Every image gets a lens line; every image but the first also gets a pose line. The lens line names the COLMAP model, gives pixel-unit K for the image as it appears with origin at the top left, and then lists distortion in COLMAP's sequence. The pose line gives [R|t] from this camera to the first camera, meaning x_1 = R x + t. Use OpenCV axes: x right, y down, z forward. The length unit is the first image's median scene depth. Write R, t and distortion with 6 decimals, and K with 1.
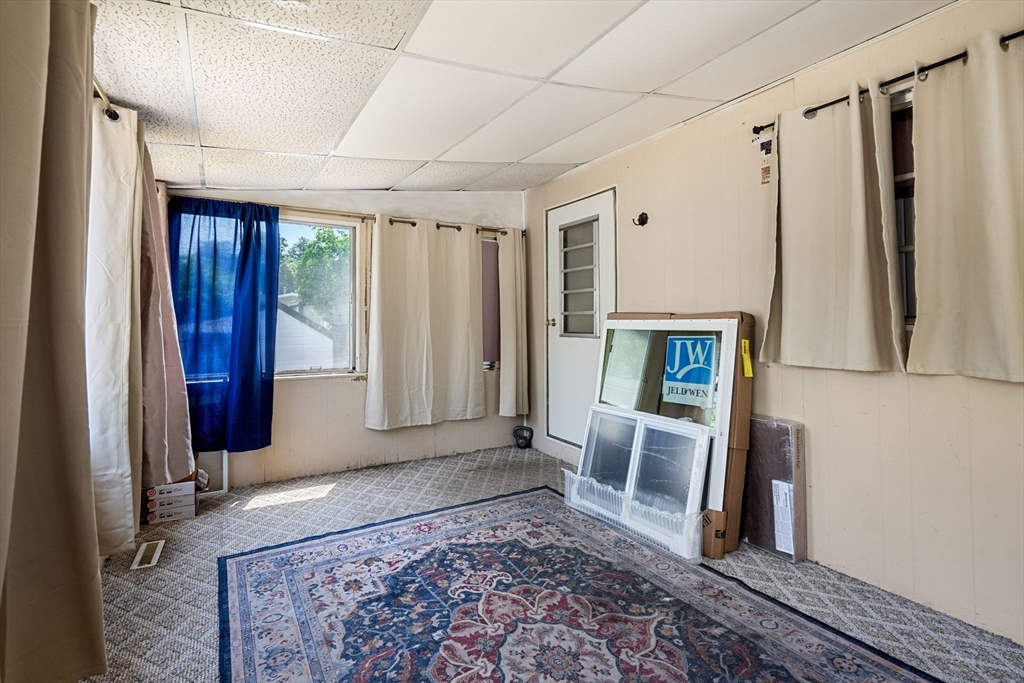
lens RADIAL K [[469.9, 0, 507.9], [0, 469.9, 340.1], [0, 0, 1]] dist [-0.010544, -0.000590]
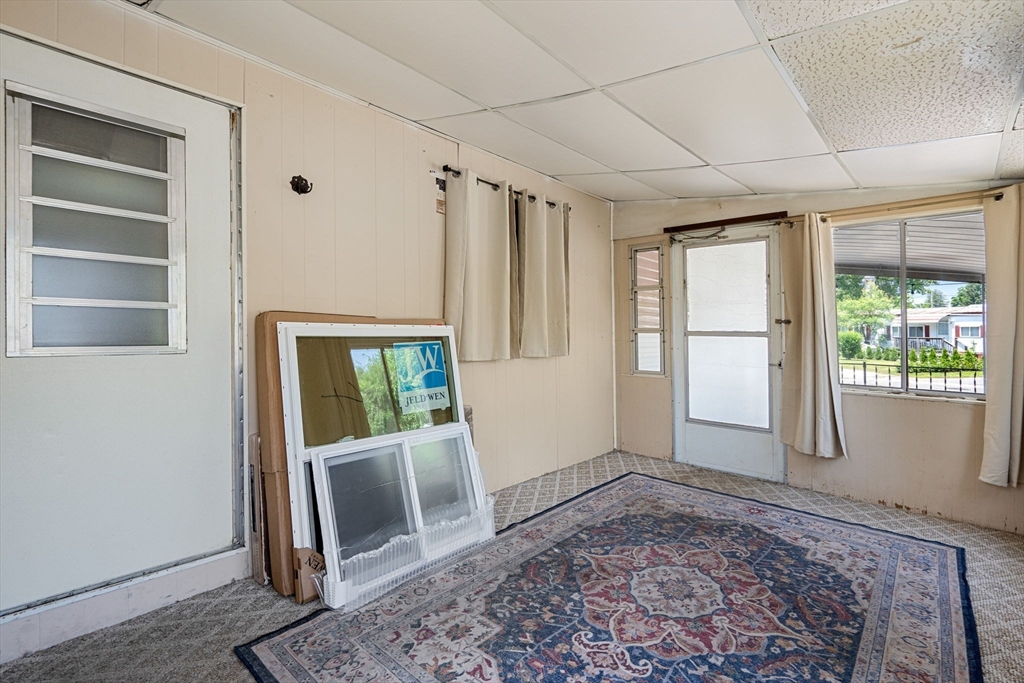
lens RADIAL K [[469.9, 0, 507.9], [0, 469.9, 340.1], [0, 0, 1]] dist [-0.010544, -0.000590]
pose [[-0.280316, -0.019926, 0.959701, -0.770435], [0.026171, 0.999254, 0.028391, -0.044946], [-0.959551, 0.033075, -0.279585, 1.375546]]
